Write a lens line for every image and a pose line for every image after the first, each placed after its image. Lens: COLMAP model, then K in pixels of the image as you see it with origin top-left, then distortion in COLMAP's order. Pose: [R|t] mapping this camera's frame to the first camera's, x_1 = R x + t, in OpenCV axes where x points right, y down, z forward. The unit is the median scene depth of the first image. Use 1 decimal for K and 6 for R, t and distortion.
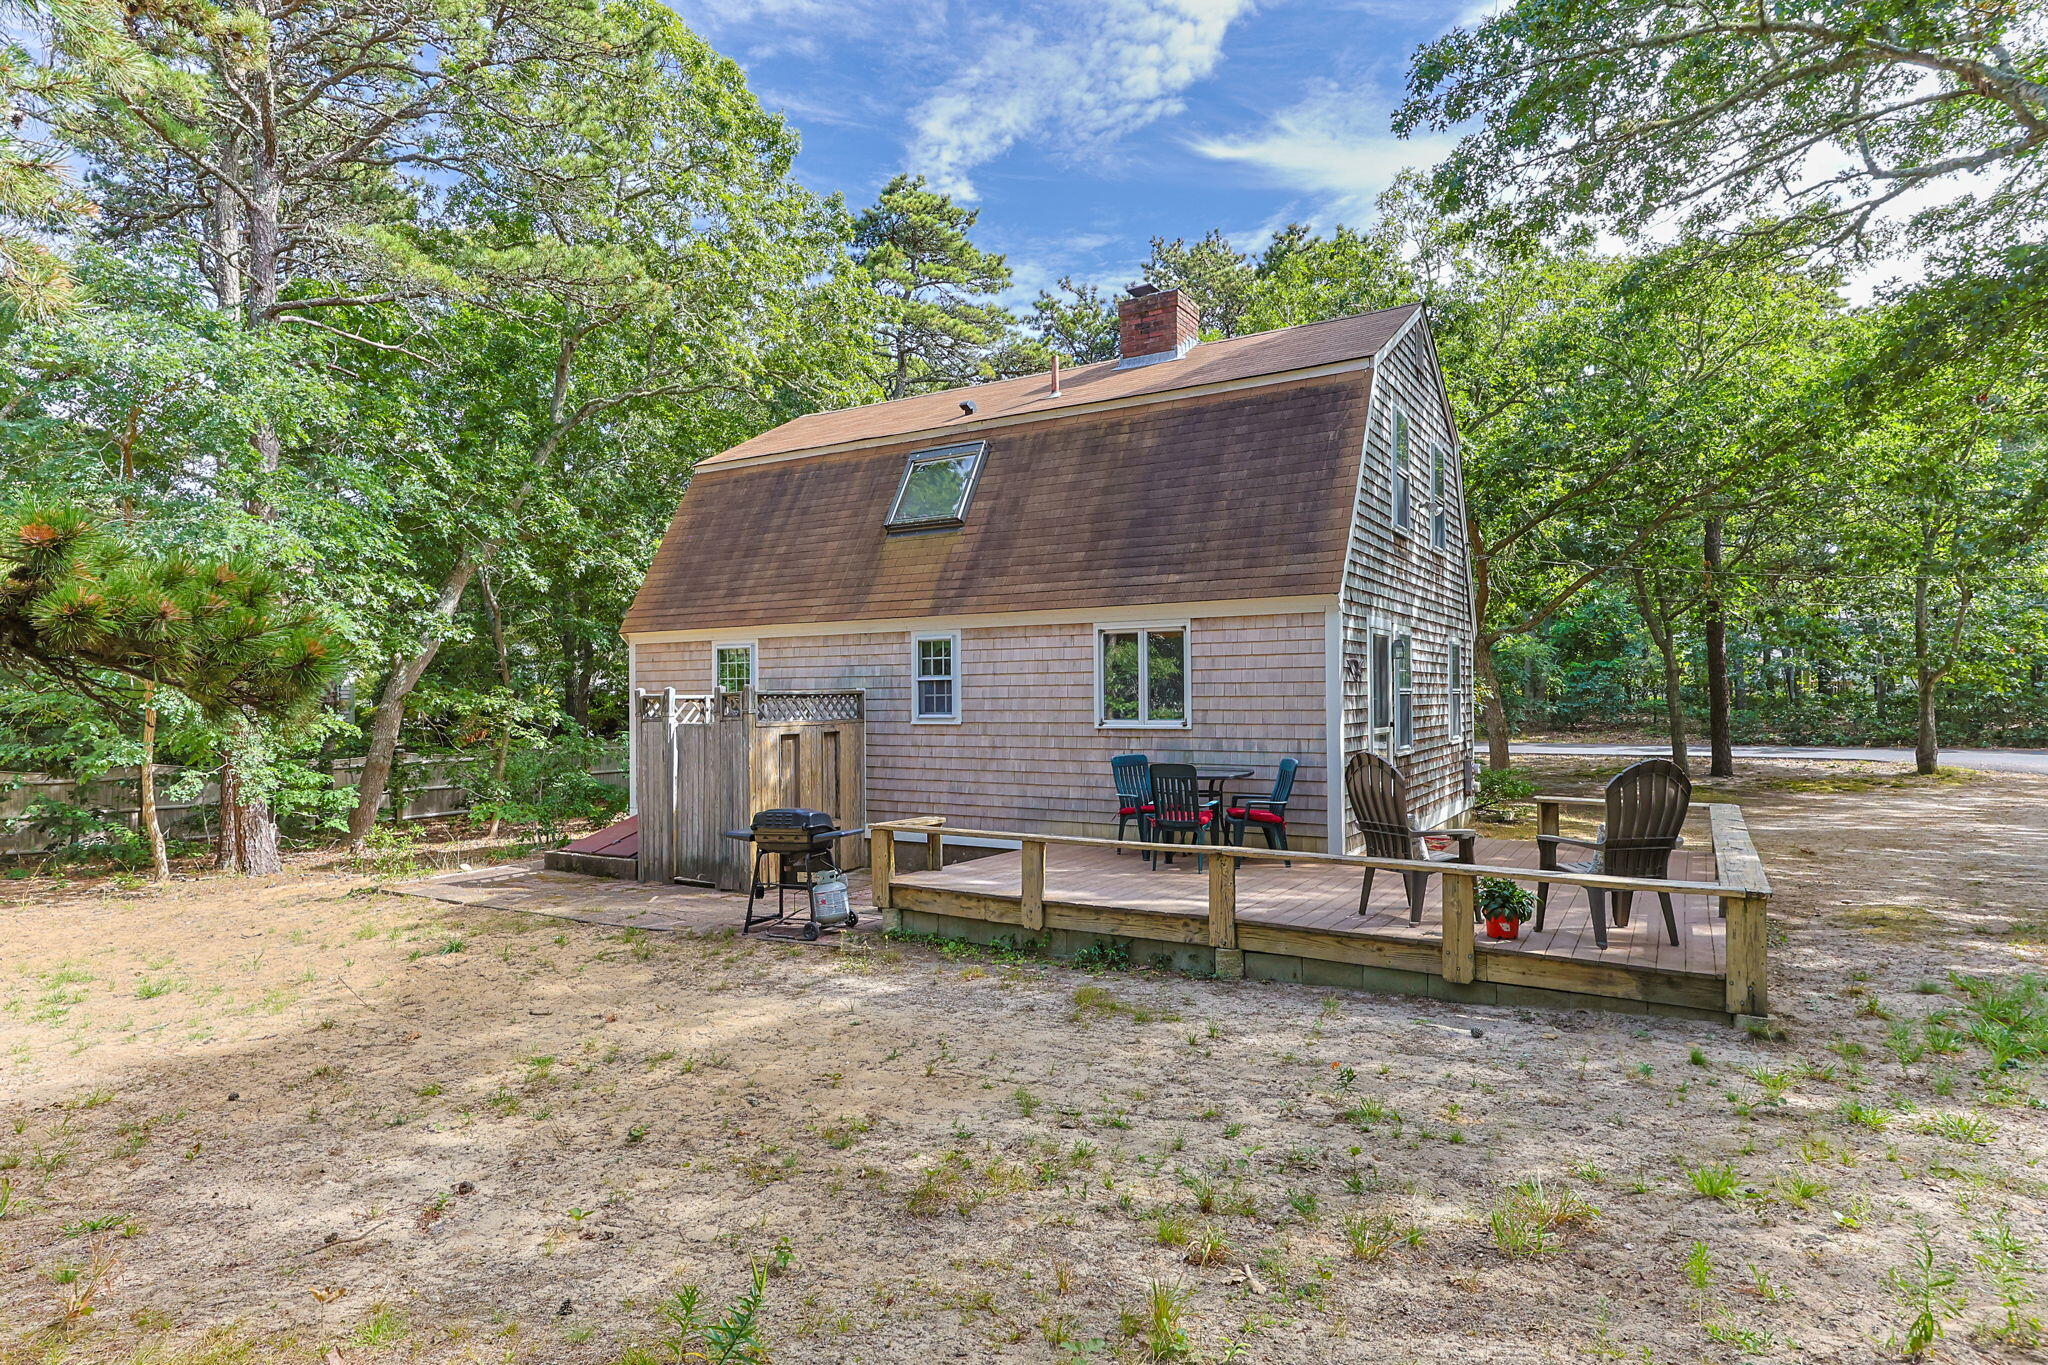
lens RADIAL K [[874.6, 0, 1044.5], [0, 874.6, 685.0], [0, 0, 1]] dist [0.016312, -0.001038]
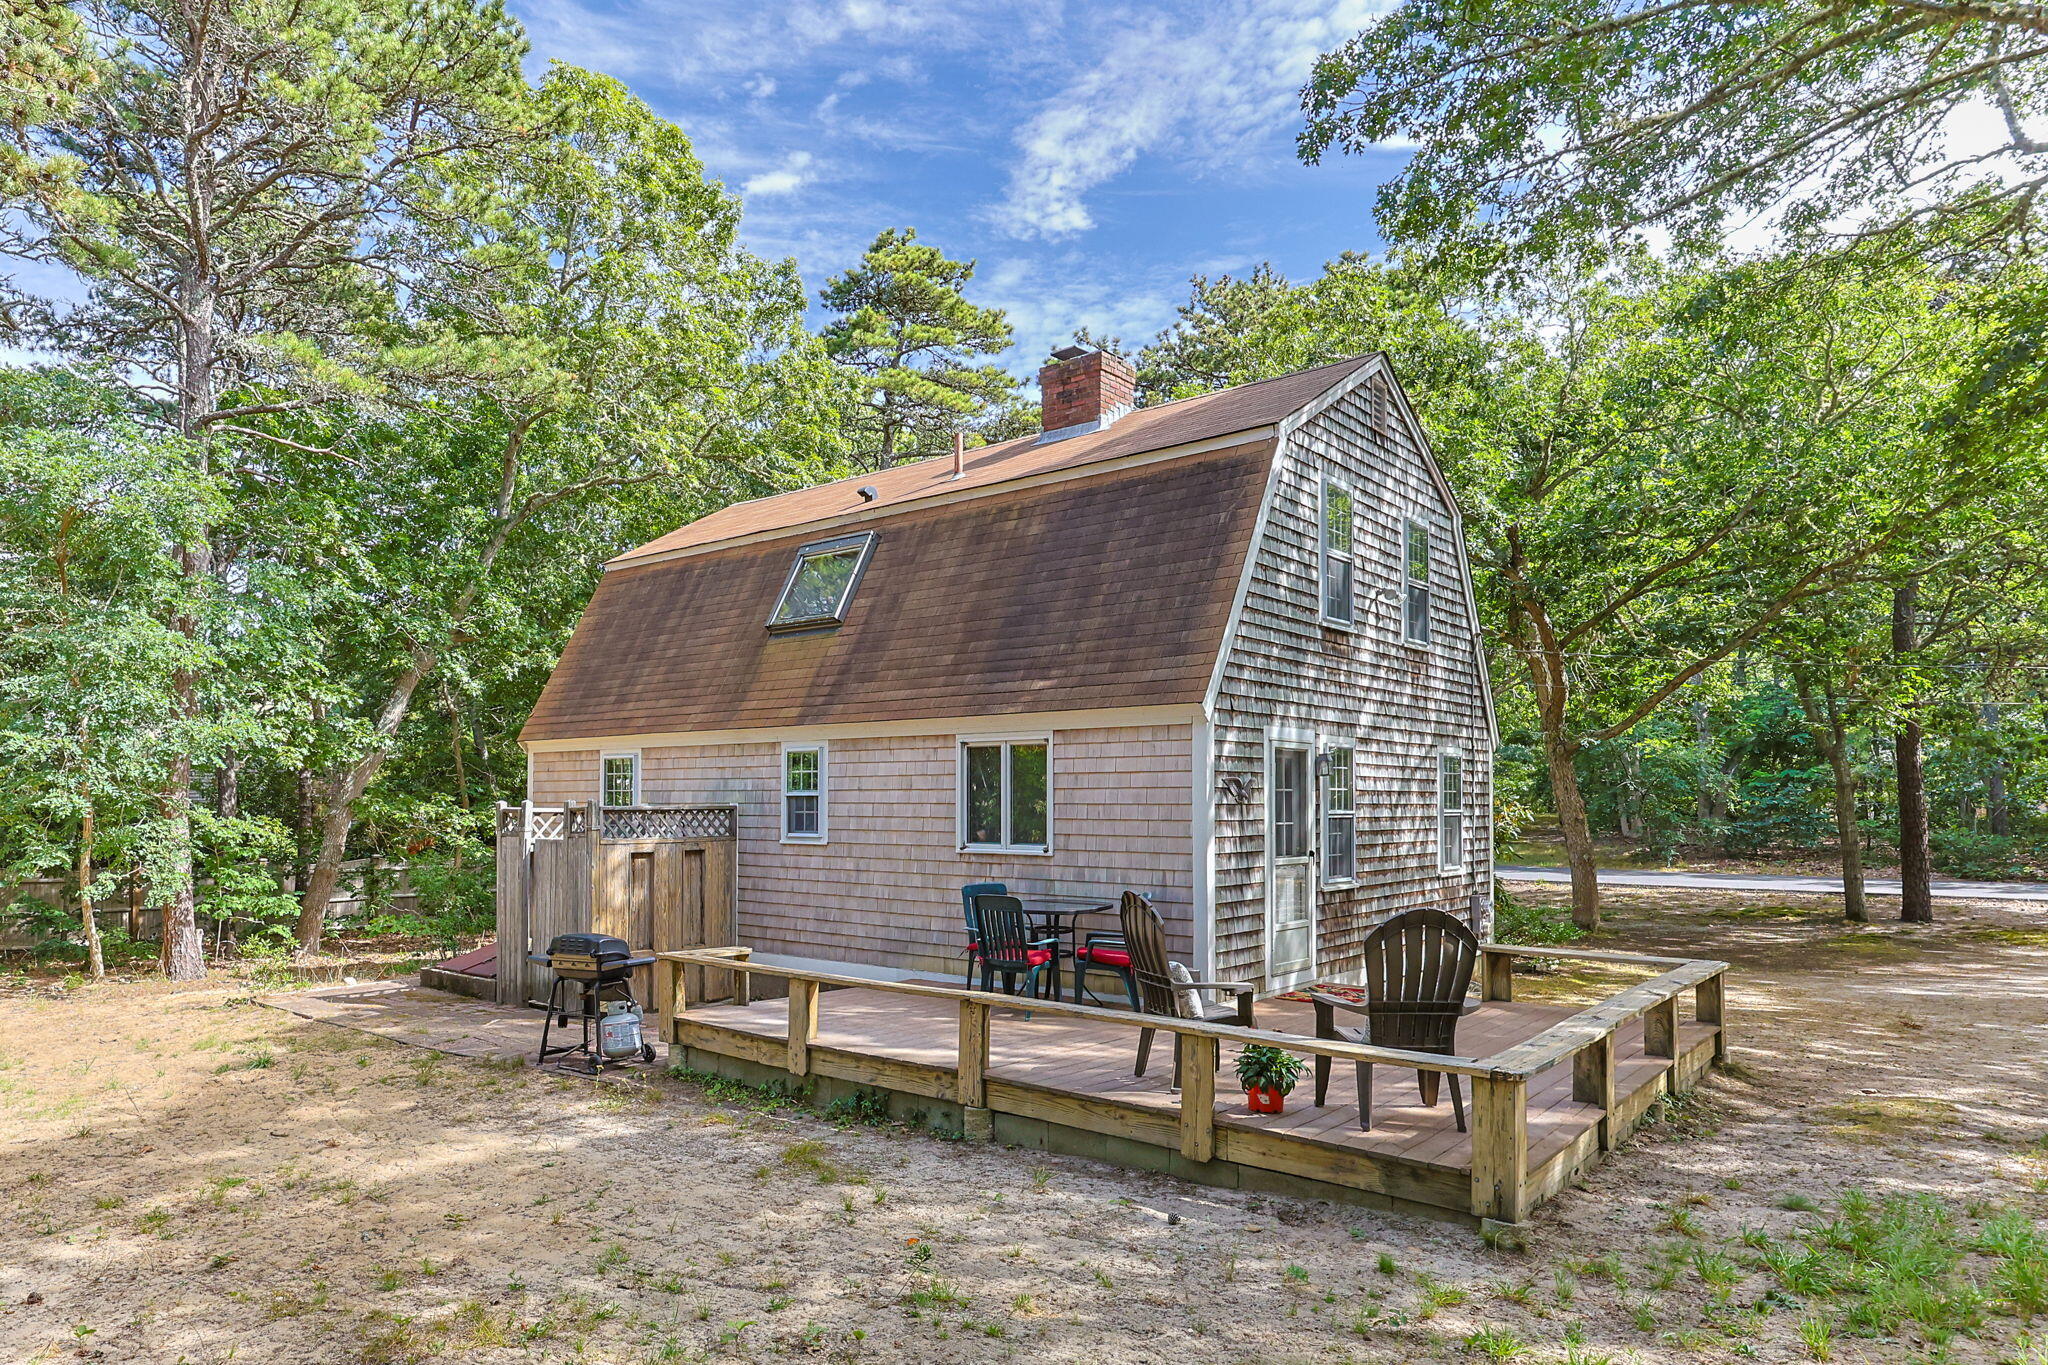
lens RADIAL K [[997.5, 0, 964.6], [0, 997.5, 787.2], [0, 0, 1]] dist [0.014484, 0.000833]
pose [[0.989001, 0.008223, -0.147680, 0.199745], [-0.008868, 0.999954, -0.003707, -0.012293], [0.147642, 0.004976, 0.989028, -0.005599]]
